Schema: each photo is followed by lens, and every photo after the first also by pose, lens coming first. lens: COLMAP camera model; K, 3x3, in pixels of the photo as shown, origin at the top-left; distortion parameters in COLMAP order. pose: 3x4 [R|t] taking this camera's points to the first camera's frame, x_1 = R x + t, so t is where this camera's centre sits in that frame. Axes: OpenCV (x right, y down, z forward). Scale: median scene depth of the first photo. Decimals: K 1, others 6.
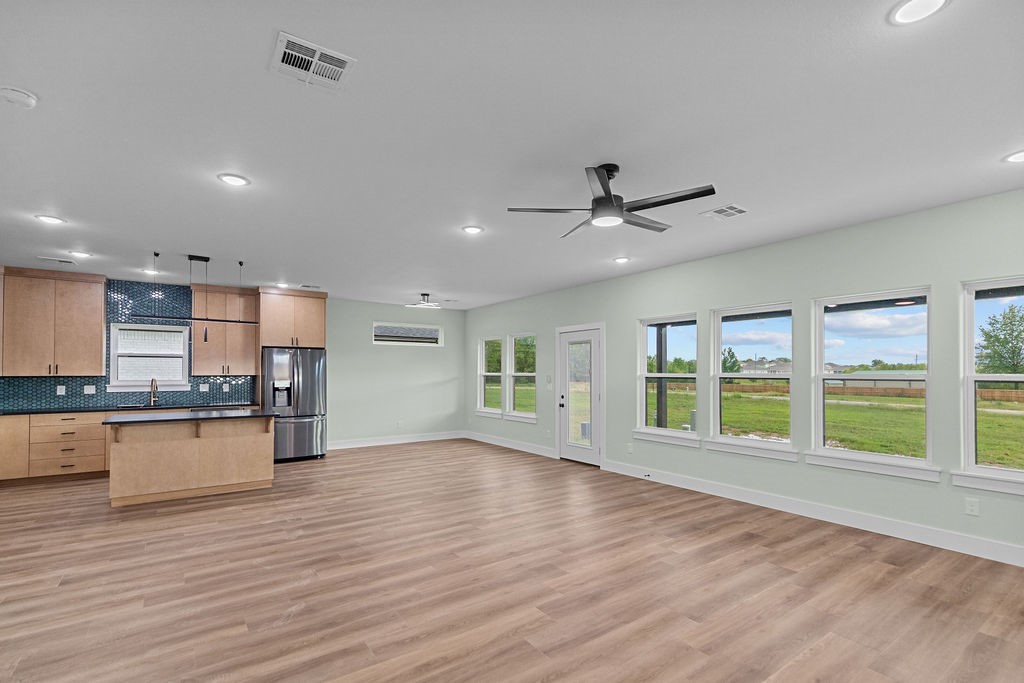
lens RADIAL K [[465.5, 0, 514.5], [0, 465.5, 369.1], [0, 0, 1]] dist [0.004006, 0.000197]
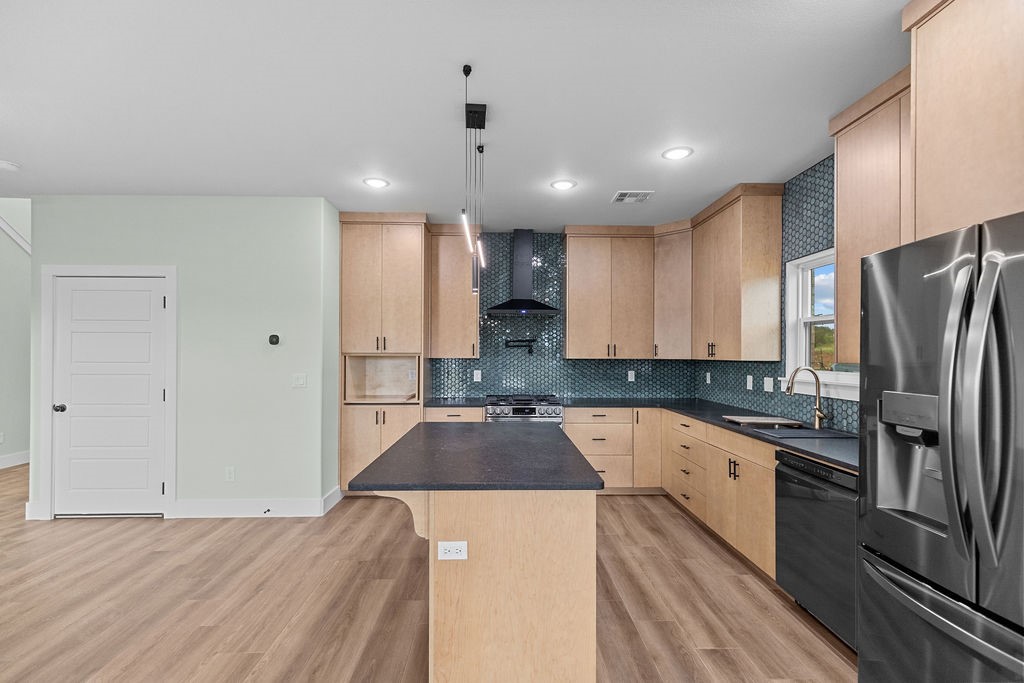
lens RADIAL K [[469.8, 0, 506.1], [0, 469.8, 350.3], [0, 0, 1]] dist [-0.000274, 0.000024]
pose [[-0.554110, -0.008653, -0.832399, -0.256781], [-0.000190, 0.999947, -0.010269, 0.008011], [0.832443, -0.005532, -0.554082, 1.111270]]
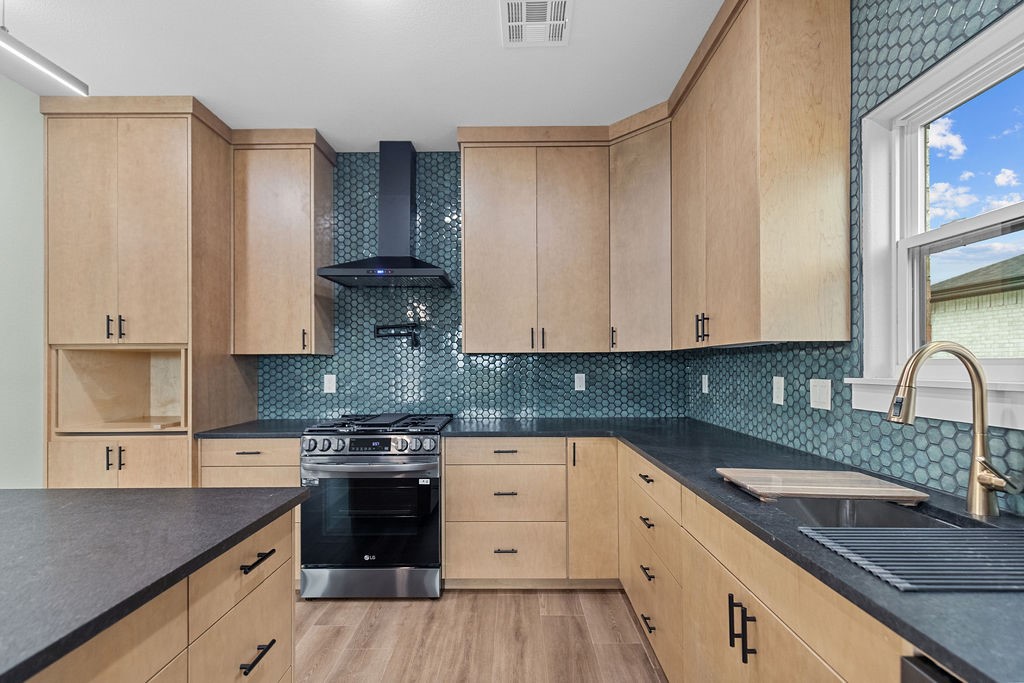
lens RADIAL K [[472.3, 0, 506.8], [0, 472.3, 362.6], [0, 0, 1]] dist [0.001496, 0.000027]
pose [[-0.581276, -0.002099, -0.813704, -0.608954], [0.009331, 0.999914, -0.009245, 0.027915], [0.813653, -0.012966, -0.581206, 1.068580]]
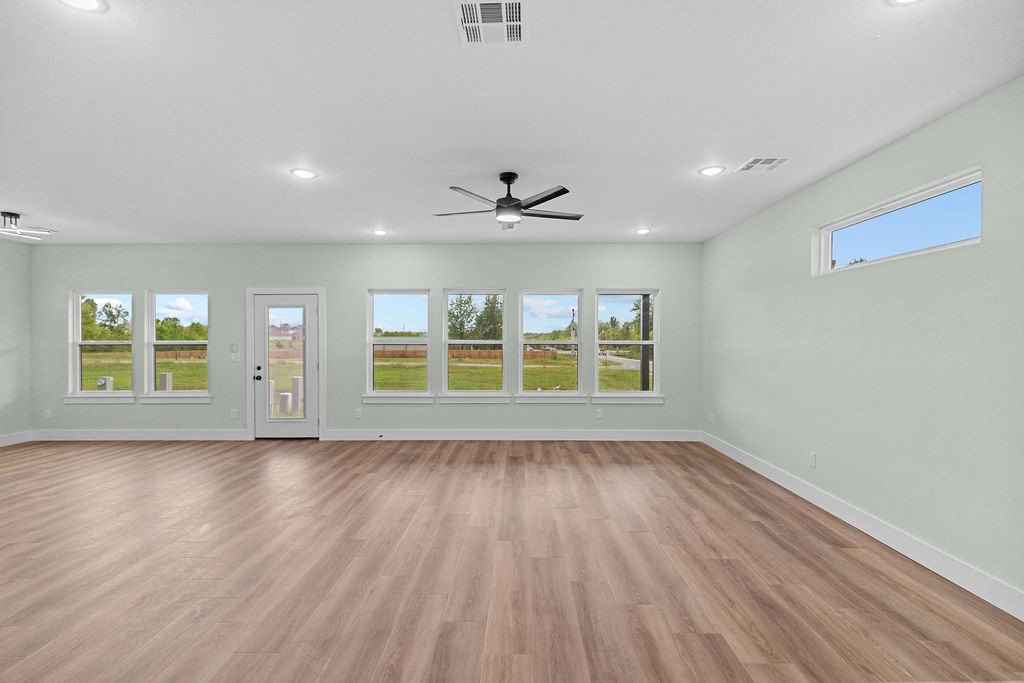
lens RADIAL K [[467.3, 0, 506.4], [0, 467.3, 357.4], [0, 0, 1]] dist [-0.000706, -0.000566]
pose [[0.596404, -0.034086, 0.801961, -0.386545], [-0.003887, 0.998964, 0.045350, -0.002207], [-0.802675, -0.030165, 0.595653, 0.129154]]
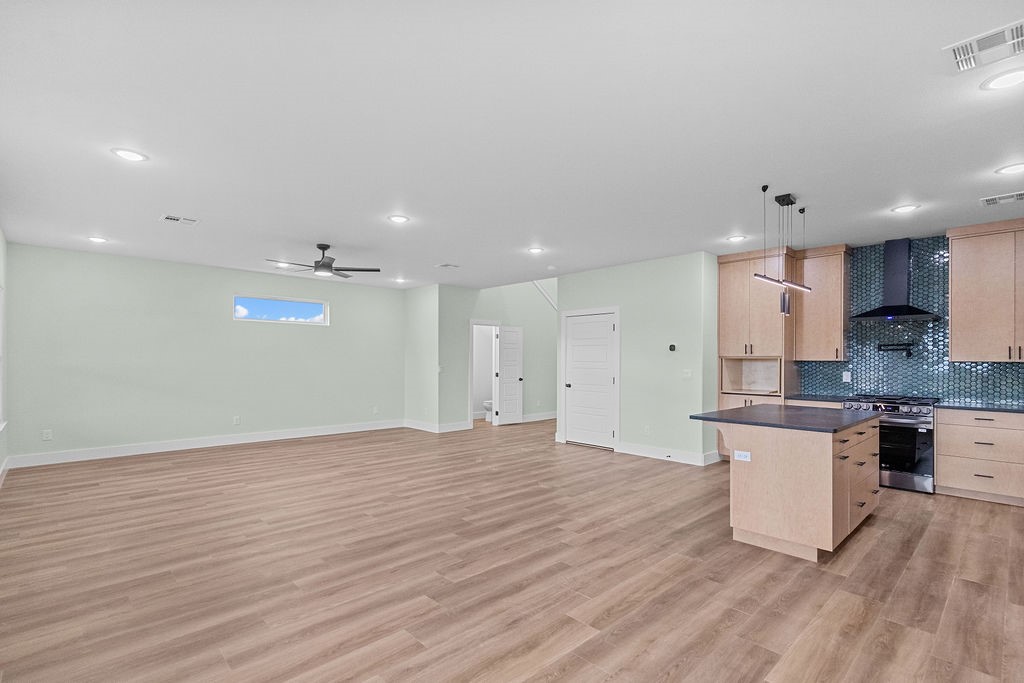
lens RADIAL K [[467.3, 0, 506.4], [0, 467.3, 357.4], [0, 0, 1]] dist [-0.000706, -0.000566]
pose [[-0.990459, -0.008409, -0.137552, -0.128161], [-0.007031, 0.999920, -0.010506, 0.020249], [0.137630, -0.009439, -0.990439, 1.428184]]
